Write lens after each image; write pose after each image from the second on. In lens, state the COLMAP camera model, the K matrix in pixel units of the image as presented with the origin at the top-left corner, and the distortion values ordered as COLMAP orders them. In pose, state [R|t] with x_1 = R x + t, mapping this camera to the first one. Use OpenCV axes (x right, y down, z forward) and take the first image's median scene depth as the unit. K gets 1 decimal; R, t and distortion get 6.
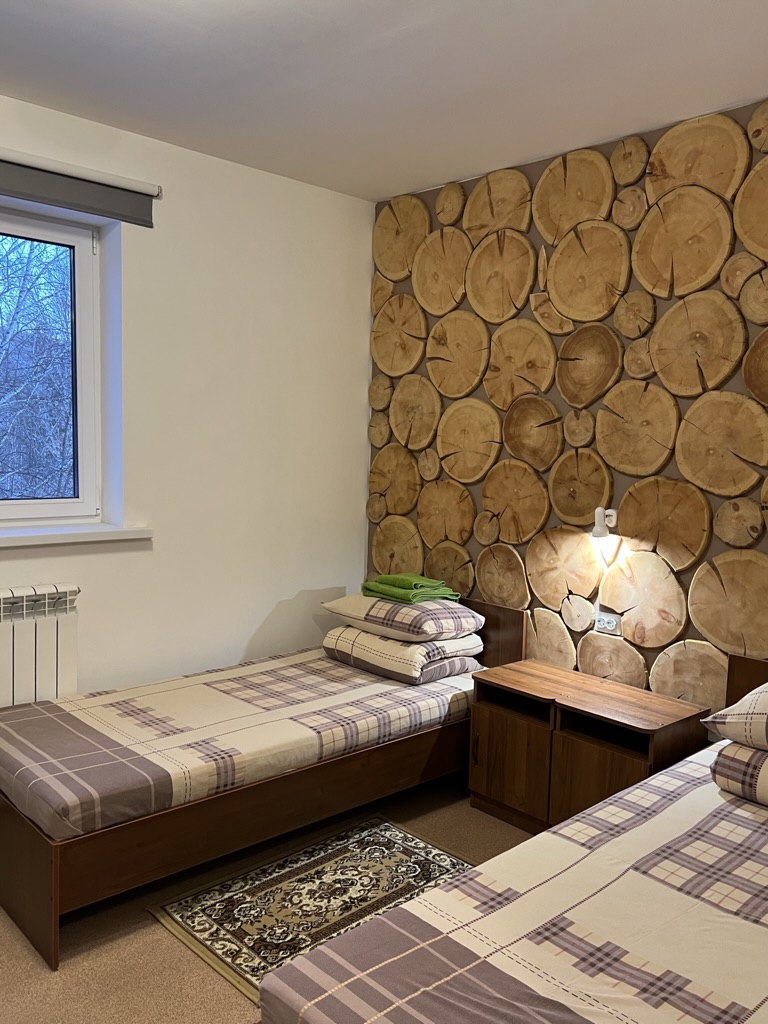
lens RADIAL K [[830.3, 0, 383.1], [0, 830.3, 517.0], [0, 0, 1]] dist [-0.010659, -0.001216]
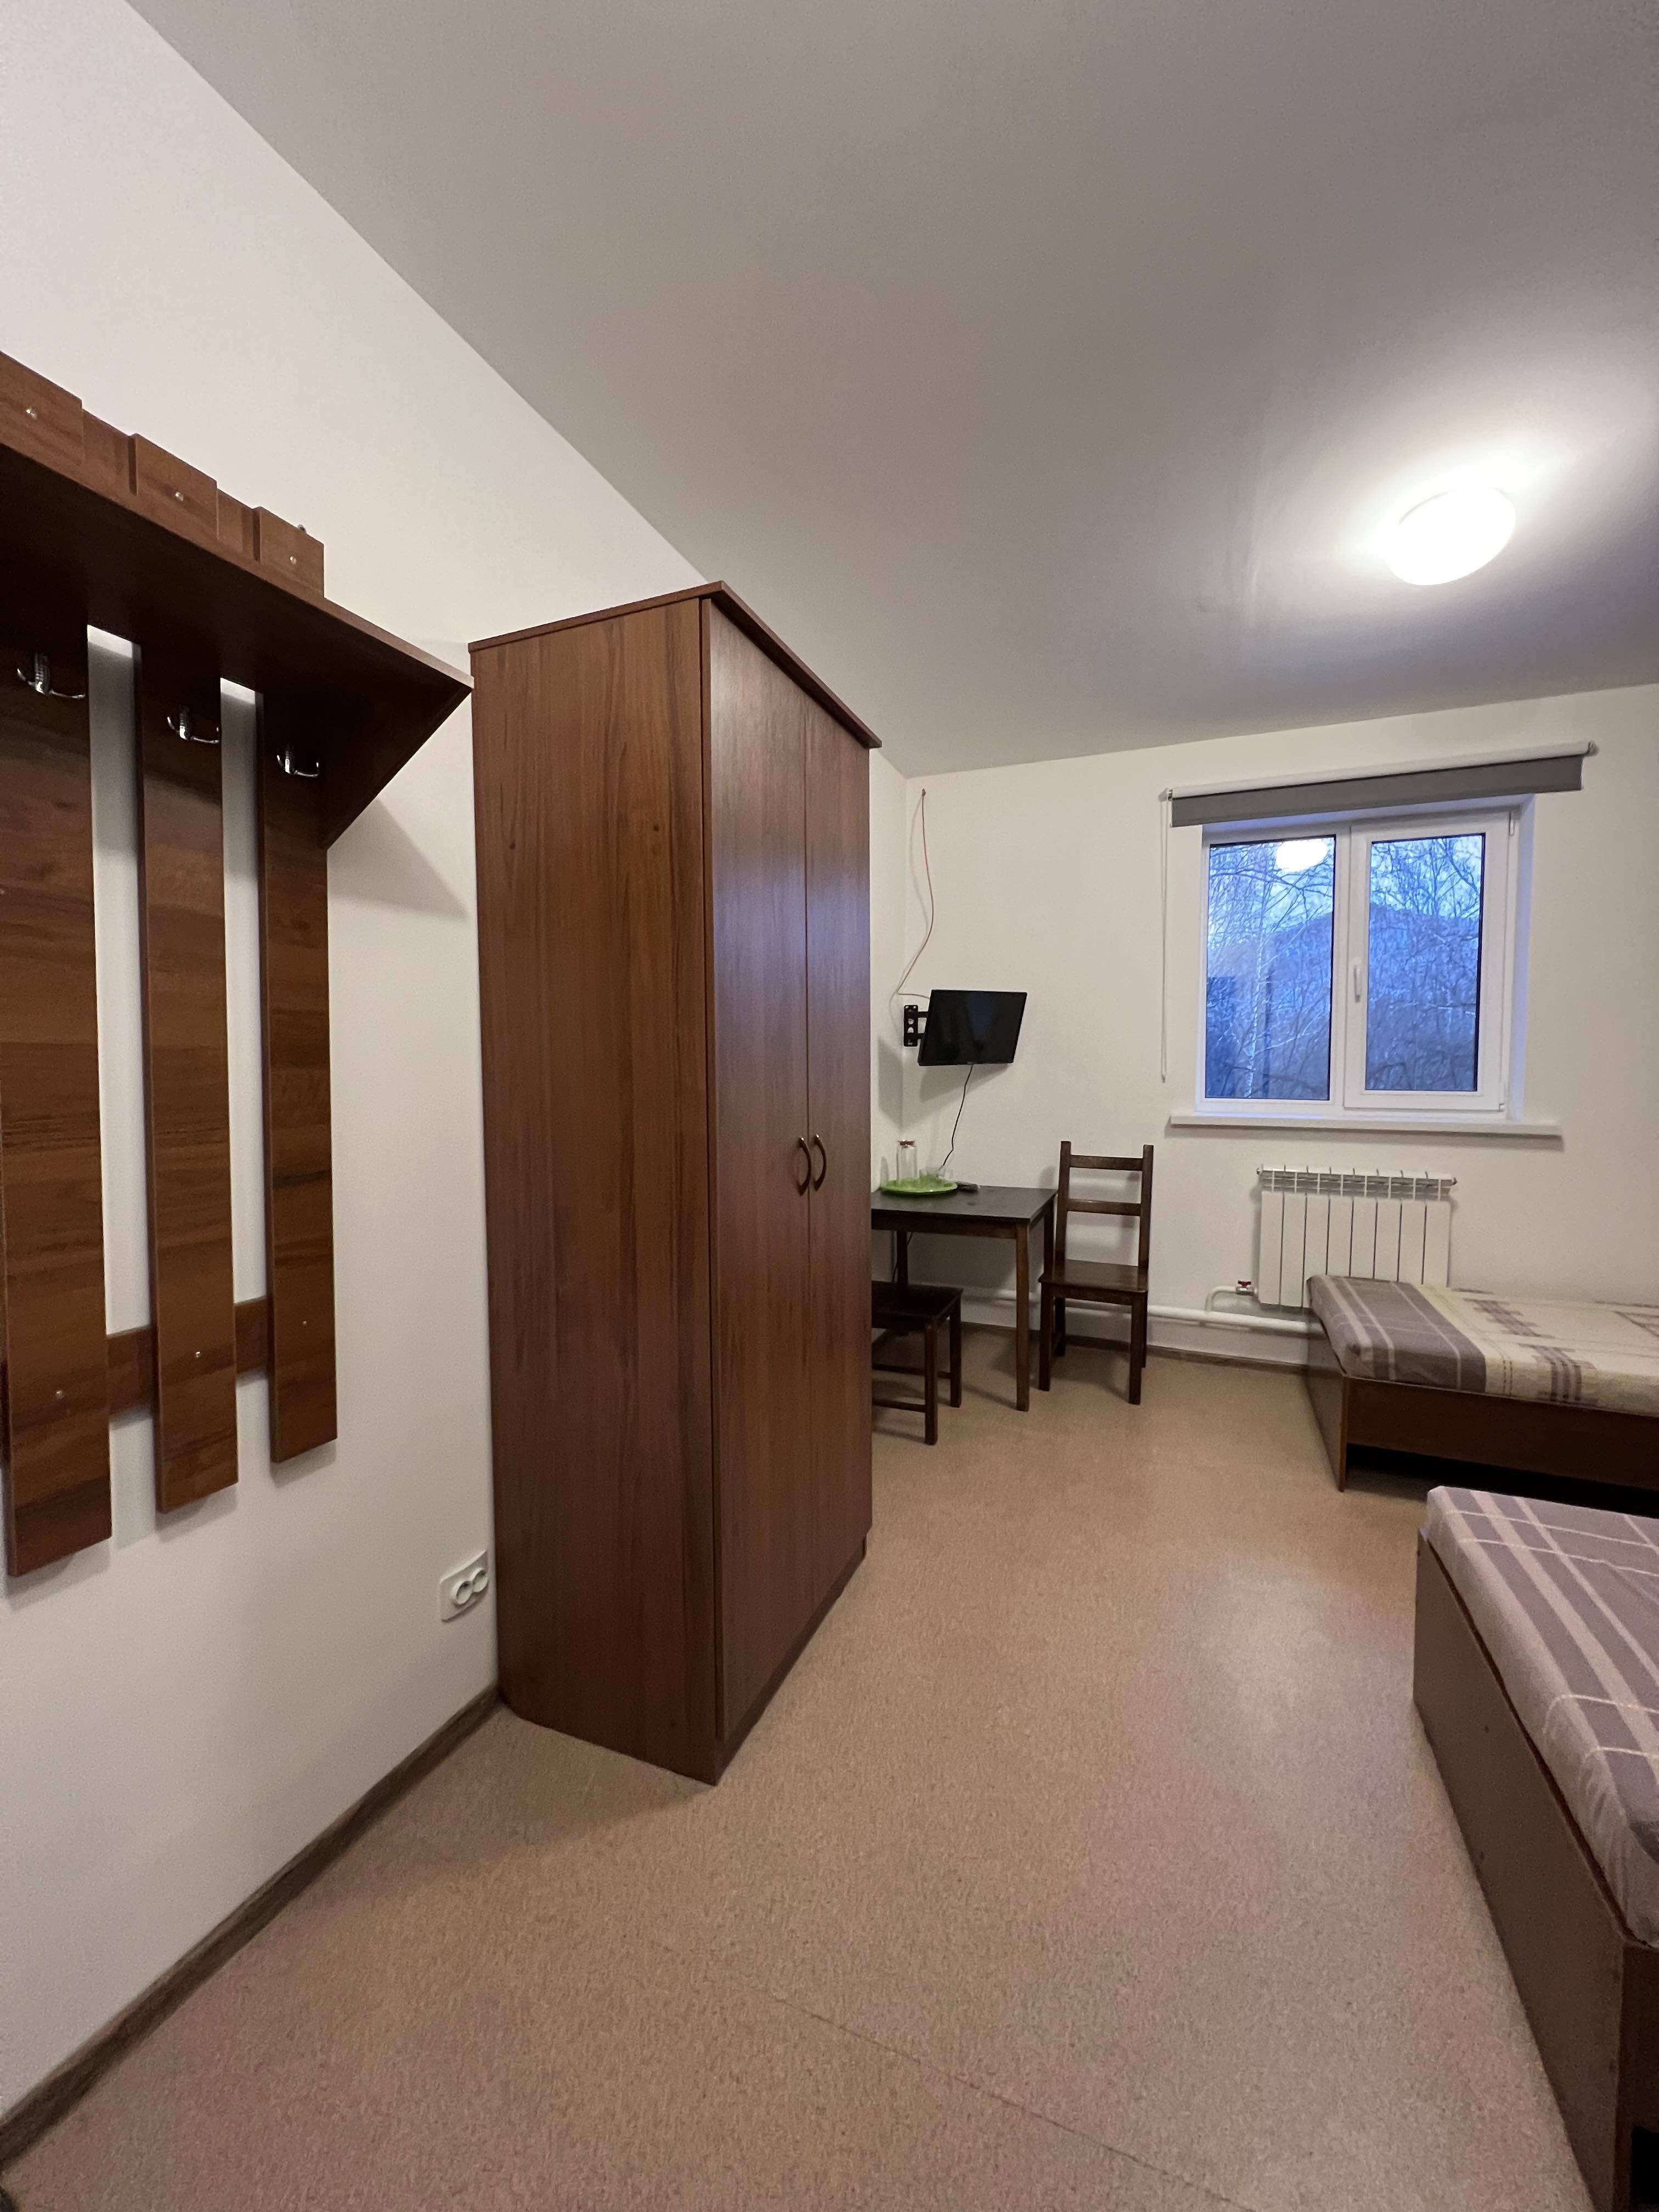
lens RADIAL K [[877.1, 0, 823.9], [0, 877.1, 1104.4], [0, 0, 1]] dist [0.000173, 0.000003]
pose [[0.408385, 0.022878, -0.912523, 0.331396], [-0.073675, 0.997250, -0.007970, 0.073392], [0.909832, 0.070485, 0.408947, -0.137263]]
